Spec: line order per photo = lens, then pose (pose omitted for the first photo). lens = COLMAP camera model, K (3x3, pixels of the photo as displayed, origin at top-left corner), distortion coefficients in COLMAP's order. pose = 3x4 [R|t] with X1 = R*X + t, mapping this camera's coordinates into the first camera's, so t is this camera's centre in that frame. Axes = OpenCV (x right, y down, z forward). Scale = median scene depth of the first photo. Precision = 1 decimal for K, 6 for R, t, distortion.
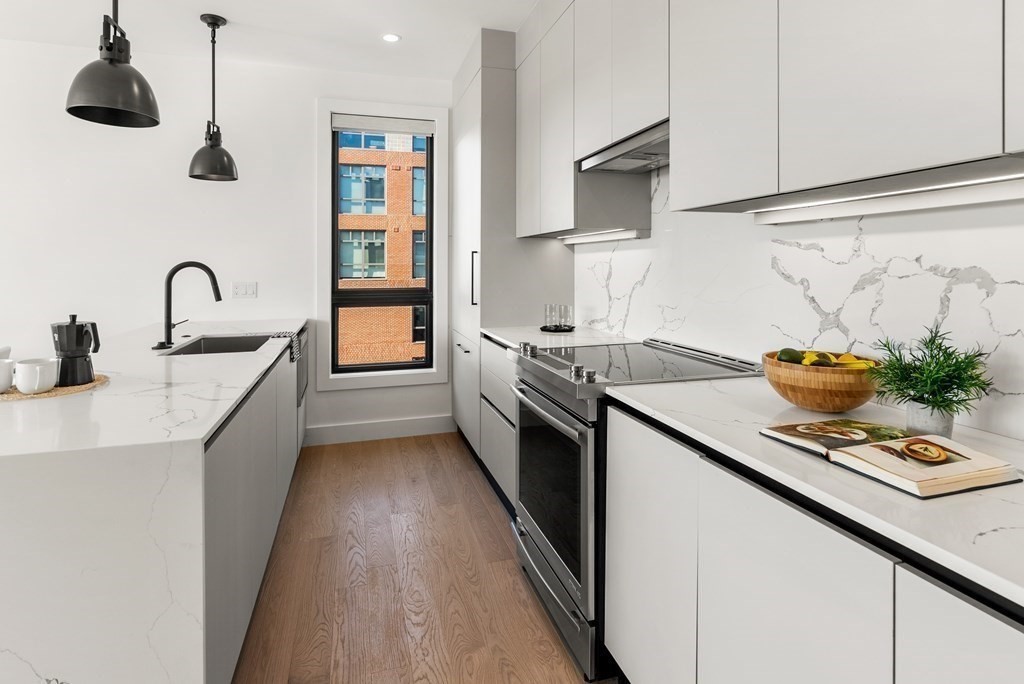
lens RADIAL K [[534.4, 0, 516.6], [0, 534.4, 267.5], [0, 0, 1]] dist [-0.006199, -0.000784]
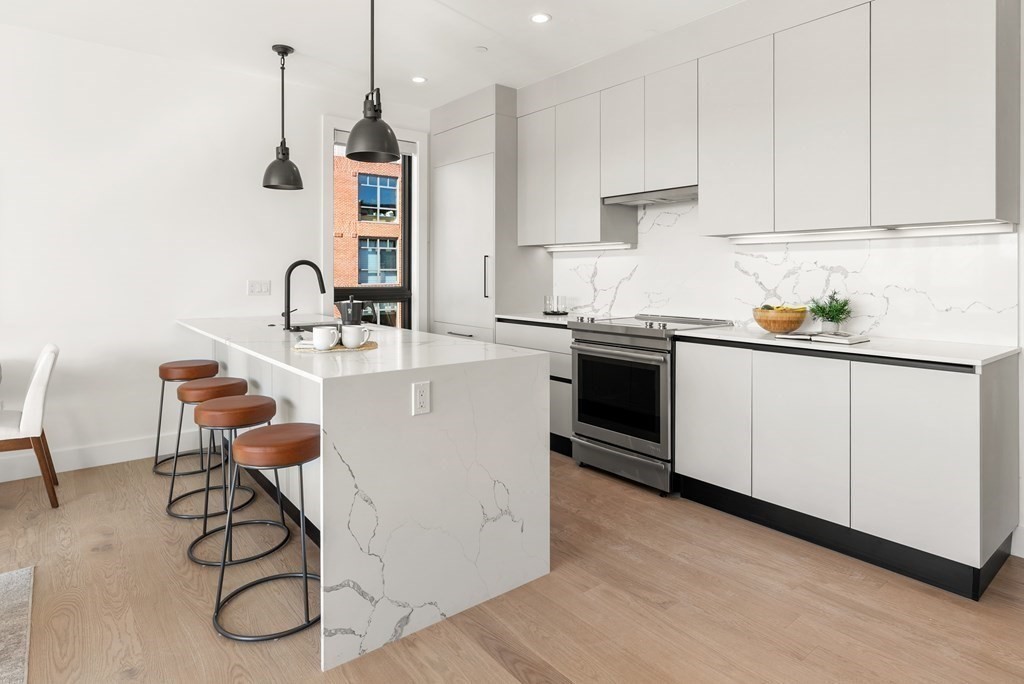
lens RADIAL K [[575.0, 0, 515.3], [0, 575.0, 272.7], [0, 0, 1]] dist [-0.007267, -0.000549]
pose [[0.927402, 0.005703, 0.374023, -0.692660], [-0.003925, 0.999977, -0.005515, 0.023532], [-0.374046, 0.003647, 0.927403, -0.400391]]
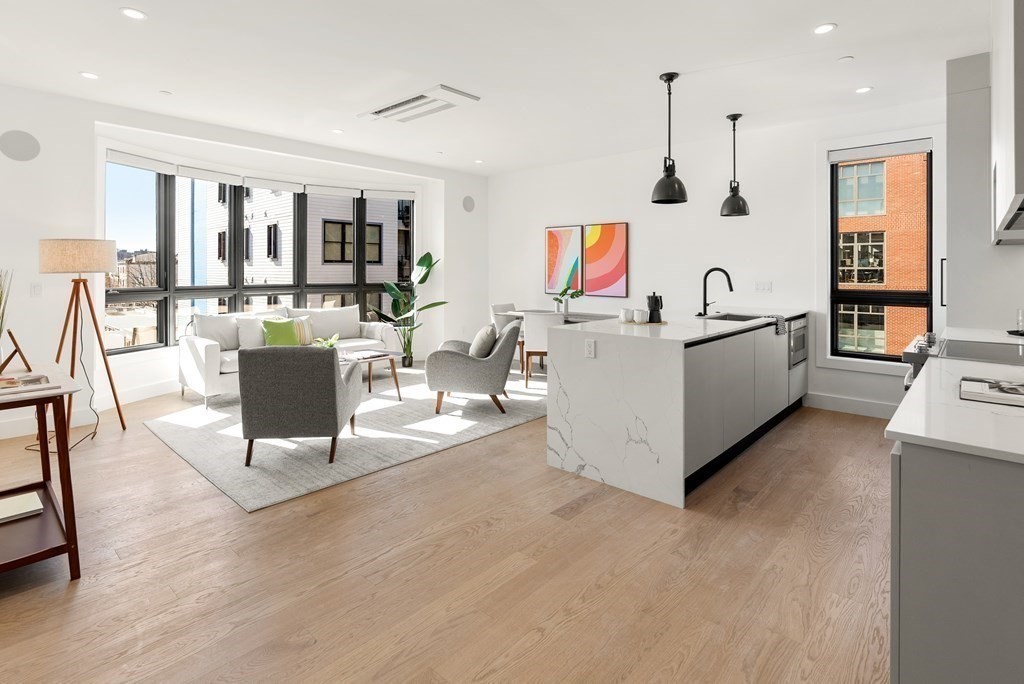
lens RADIAL K [[511.8, 0, 512.8], [0, 511.8, 260.3], [0, 0, 1]] dist [-0.000235, -0.000230]
pose [[0.508827, -0.011008, -0.860798, 0.504757], [-0.005545, 0.999856, -0.016064, -0.005231], [0.860851, 0.012947, 0.508692, -0.429511]]
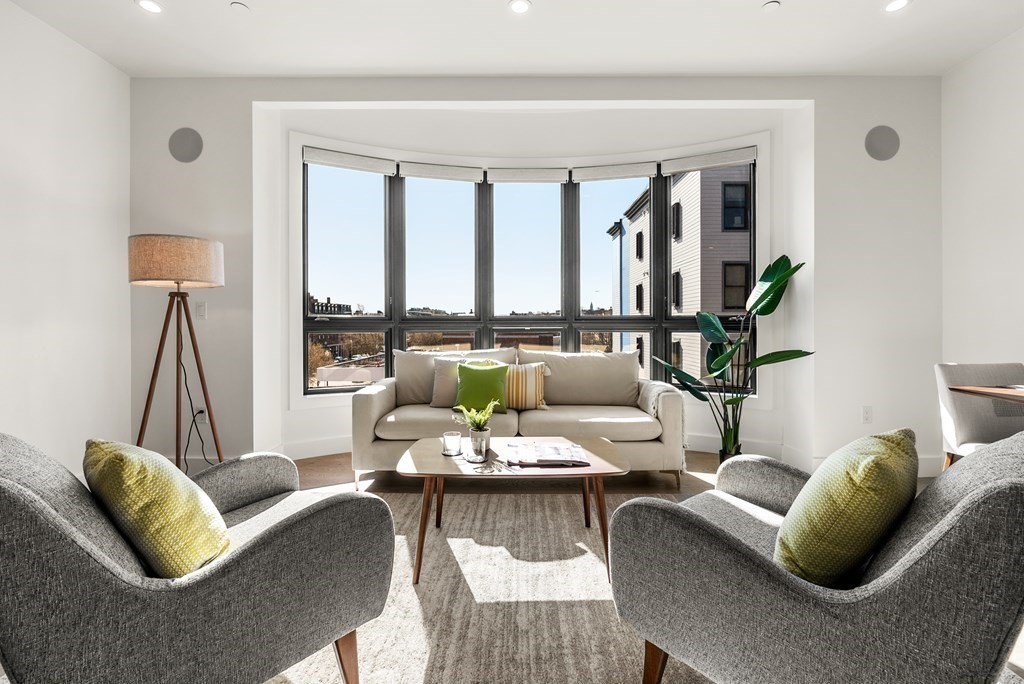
lens RADIAL K [[473.1, 0, 514.6], [0, 473.1, 323.1], [0, 0, 1]] dist [0.000204, 0.000063]
pose [[-0.289083, 0.005731, -0.957287, -0.701559], [-0.000781, 0.999980, 0.006222, 0.098086], [0.957304, 0.002546, -0.289073, 0.295979]]
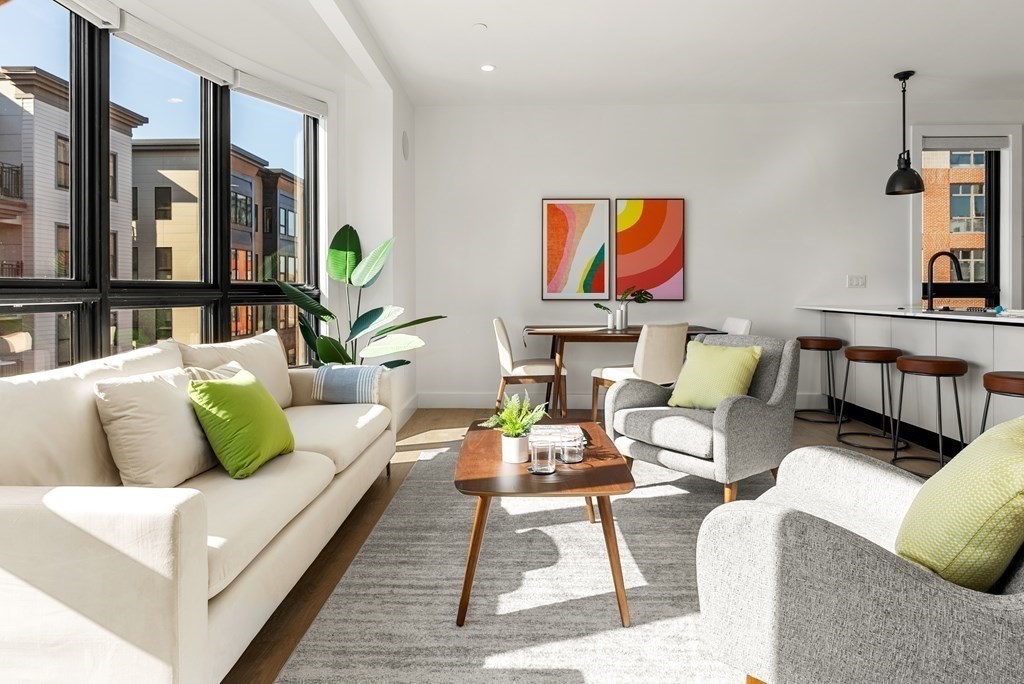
lens RADIAL K [[560.6, 0, 514.4], [0, 560.6, 294.7], [0, 0, 1]] dist [-0.002453, 0.000143]
pose [[0.951262, 0.003449, -0.308364, -1.306793], [-0.002167, 0.999988, 0.004499, 0.103786], [0.308376, -0.003612, 0.951258, -0.790538]]
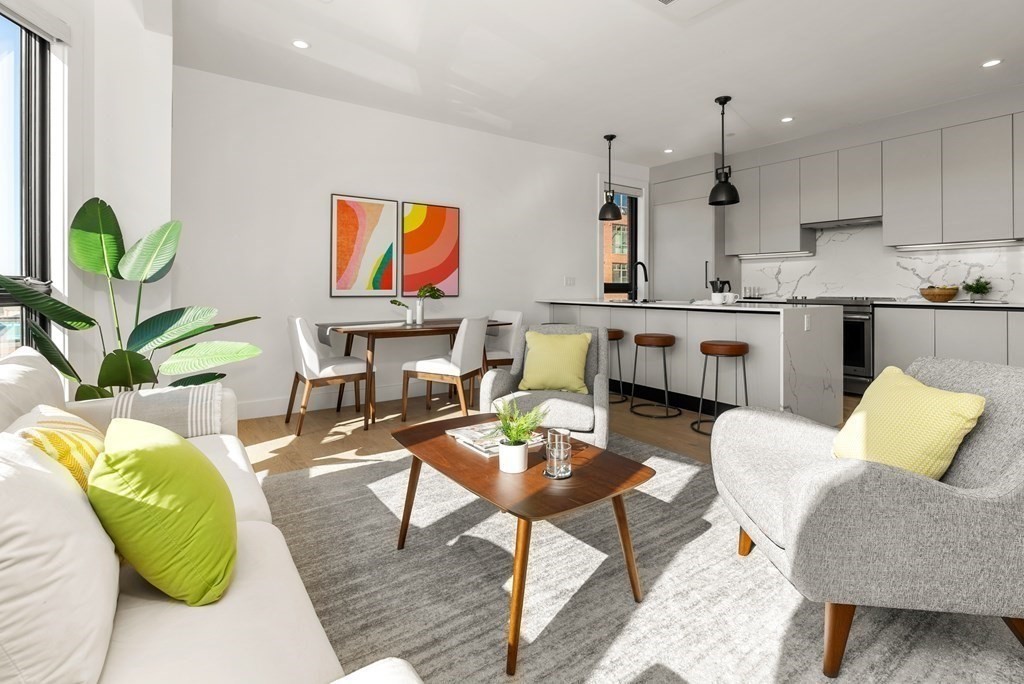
lens RADIAL K [[477.2, 0, 513.5], [0, 477.2, 287.4], [0, 0, 1]] dist [-0.009813, 0.000650]
pose [[0.949747, 0.004671, 0.312985, -1.750270], [-0.003431, 0.999984, -0.004514, 0.103394], [-0.313001, 0.003213, 0.949748, -0.636436]]
